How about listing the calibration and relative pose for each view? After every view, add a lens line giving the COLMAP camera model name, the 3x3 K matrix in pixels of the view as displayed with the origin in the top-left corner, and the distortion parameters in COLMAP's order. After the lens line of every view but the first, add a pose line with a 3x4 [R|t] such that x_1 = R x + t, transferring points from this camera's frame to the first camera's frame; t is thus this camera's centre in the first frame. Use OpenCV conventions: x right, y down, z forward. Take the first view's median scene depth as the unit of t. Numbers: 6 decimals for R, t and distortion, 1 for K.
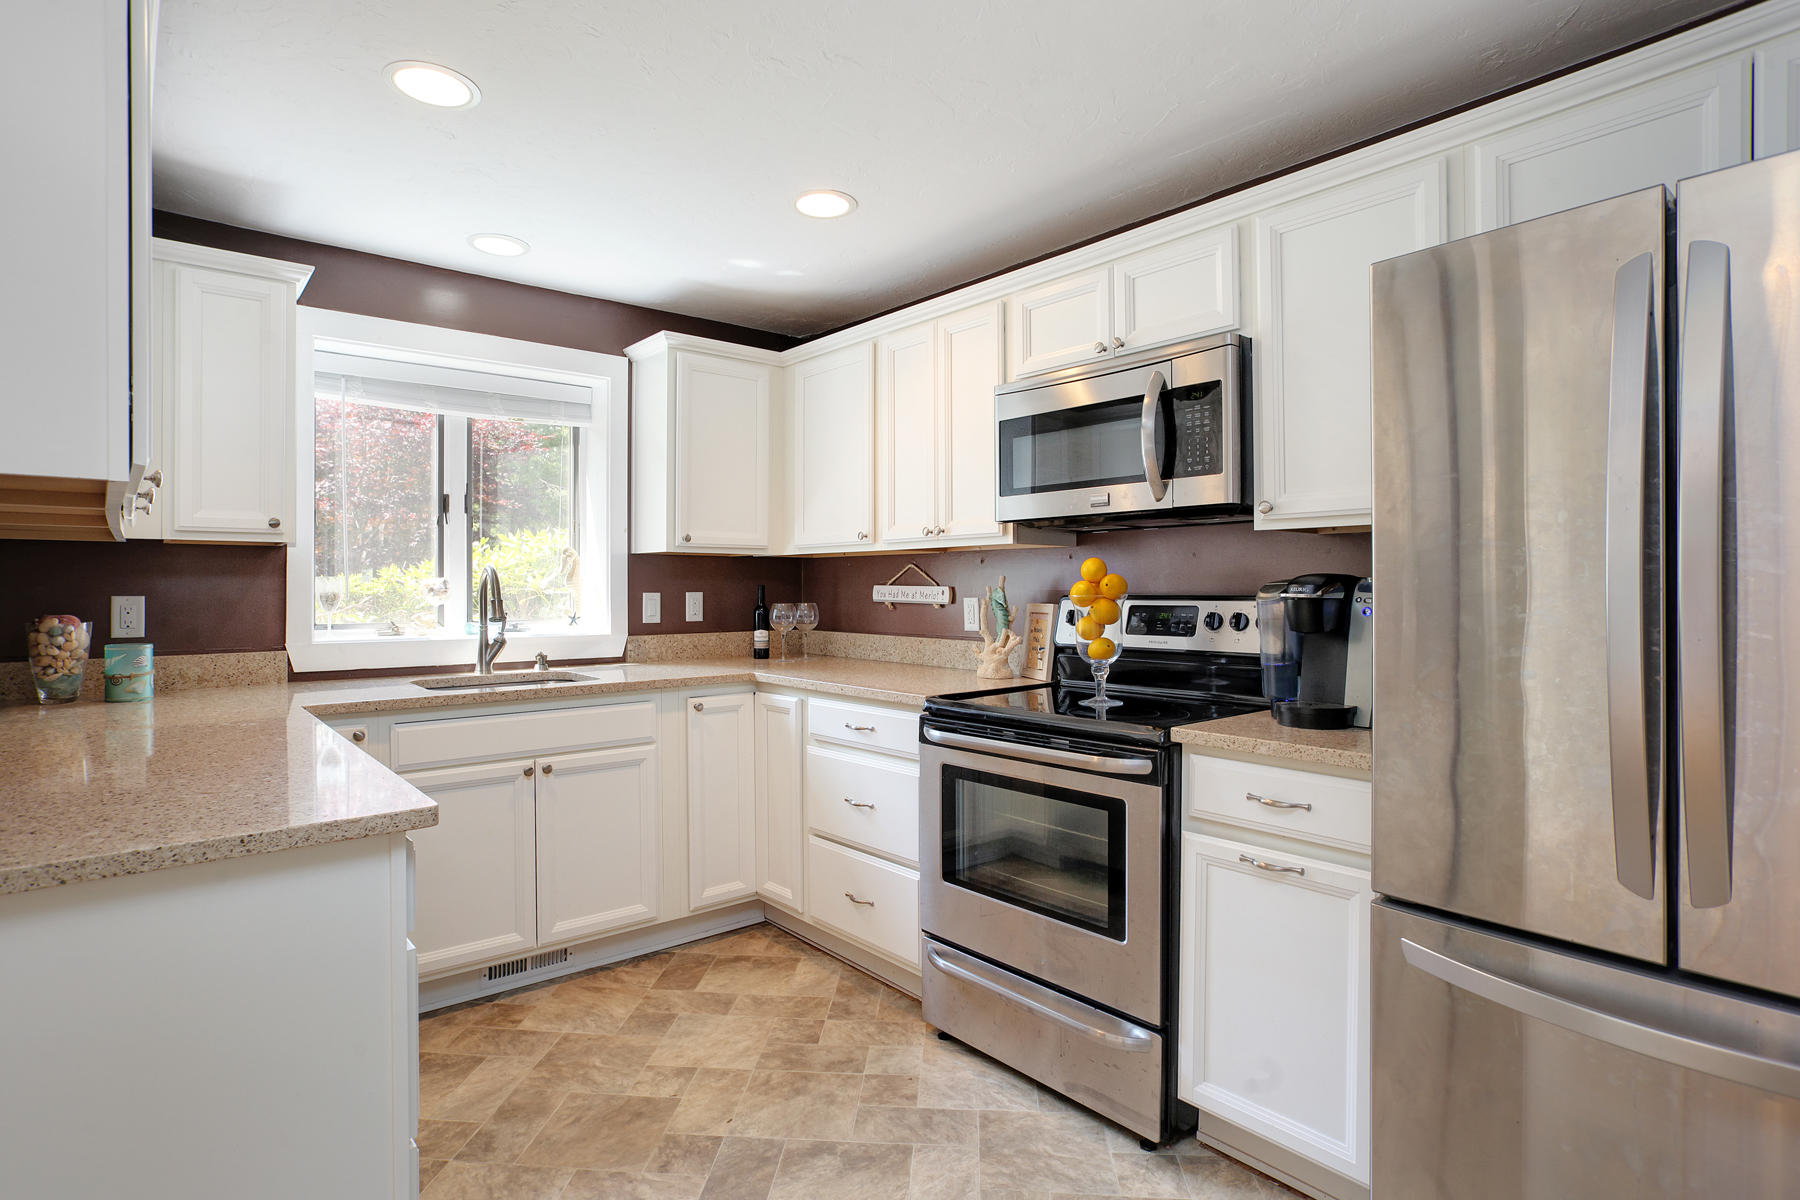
lens RADIAL K [[957.0, 0, 889.1], [0, 957.0, 575.1], [0, 0, 1]] dist [-0.047924, 0.030102]
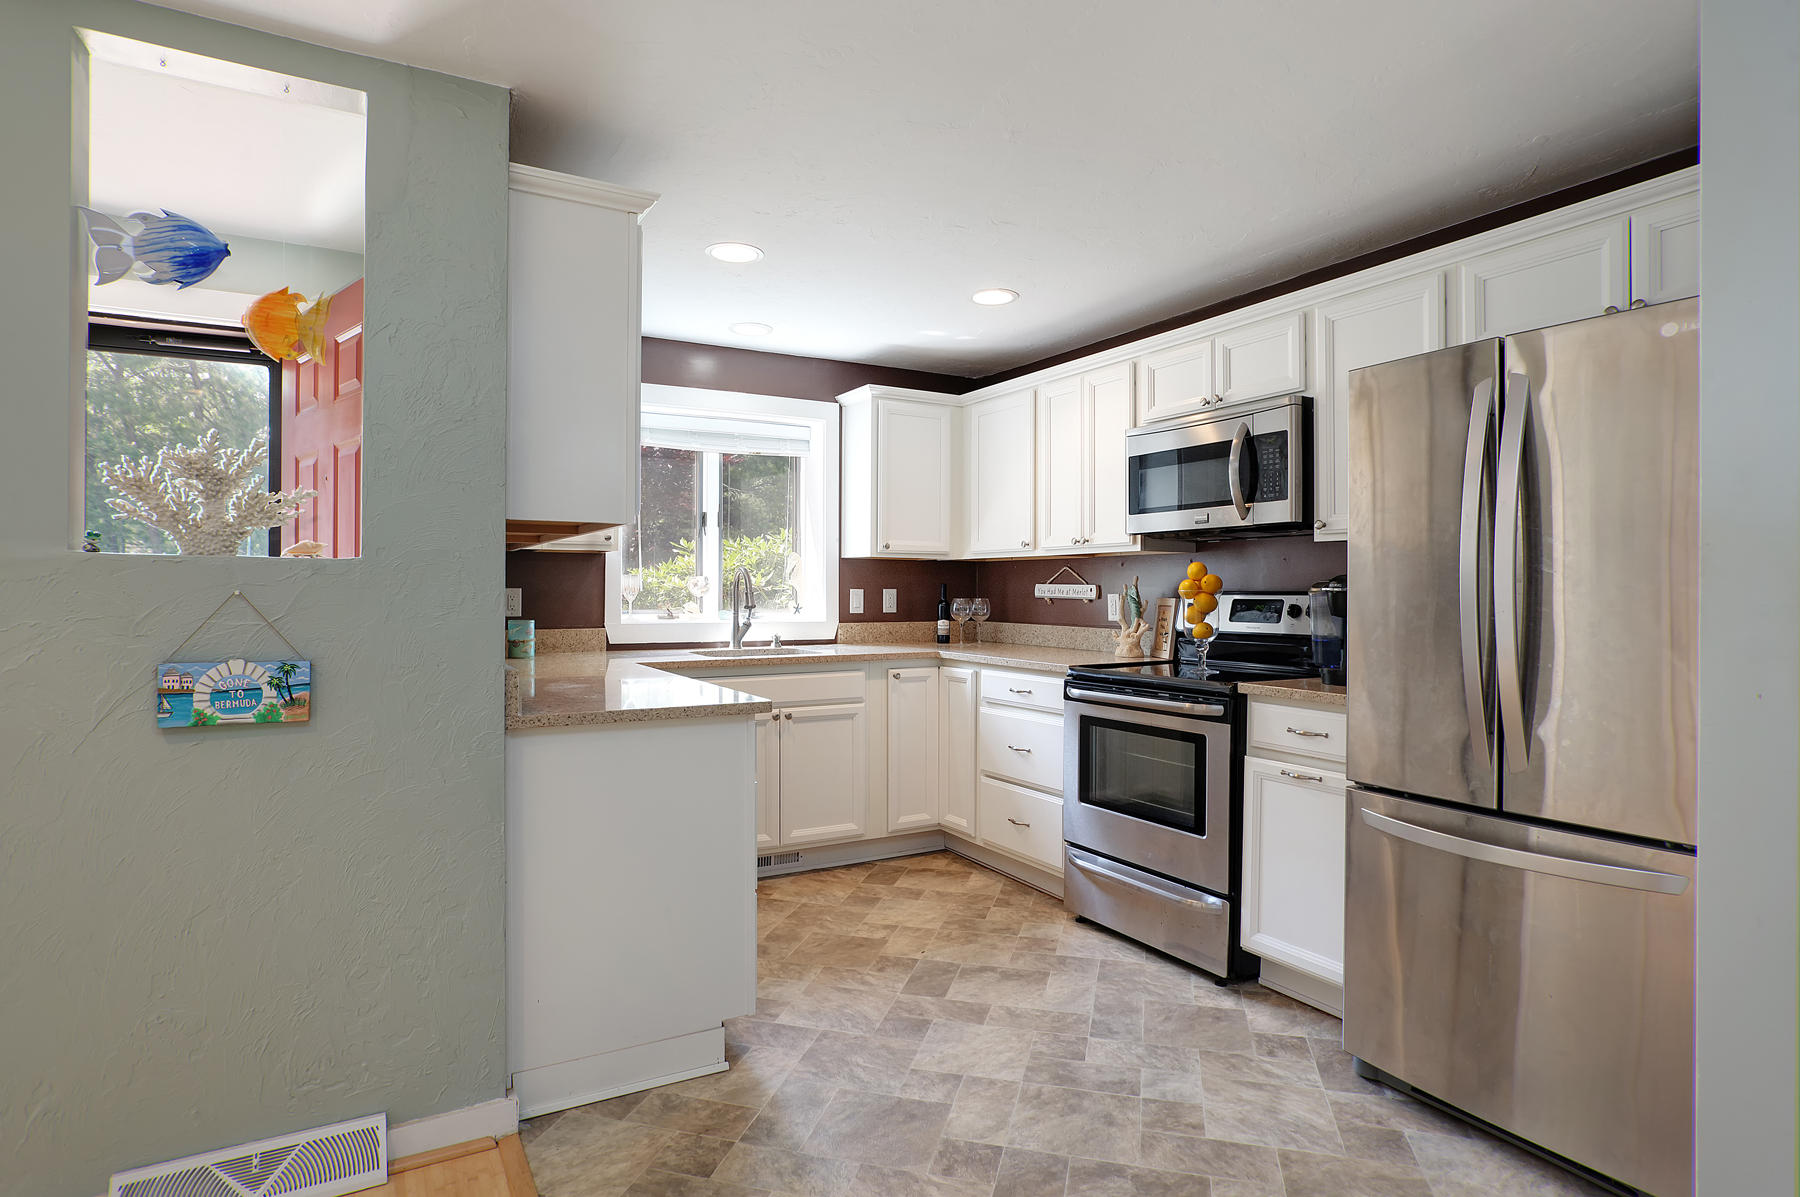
lens RADIAL K [[961.3, 0, 862.2], [0, 961.3, 591.9], [0, 0, 1]] dist [-0.071976, 0.027498]
pose [[0.978344, 0.006333, -0.206890, 0.028474], [-0.003379, 0.999887, 0.014630, 0.004670], [0.206959, -0.013614, 0.978255, -0.329891]]
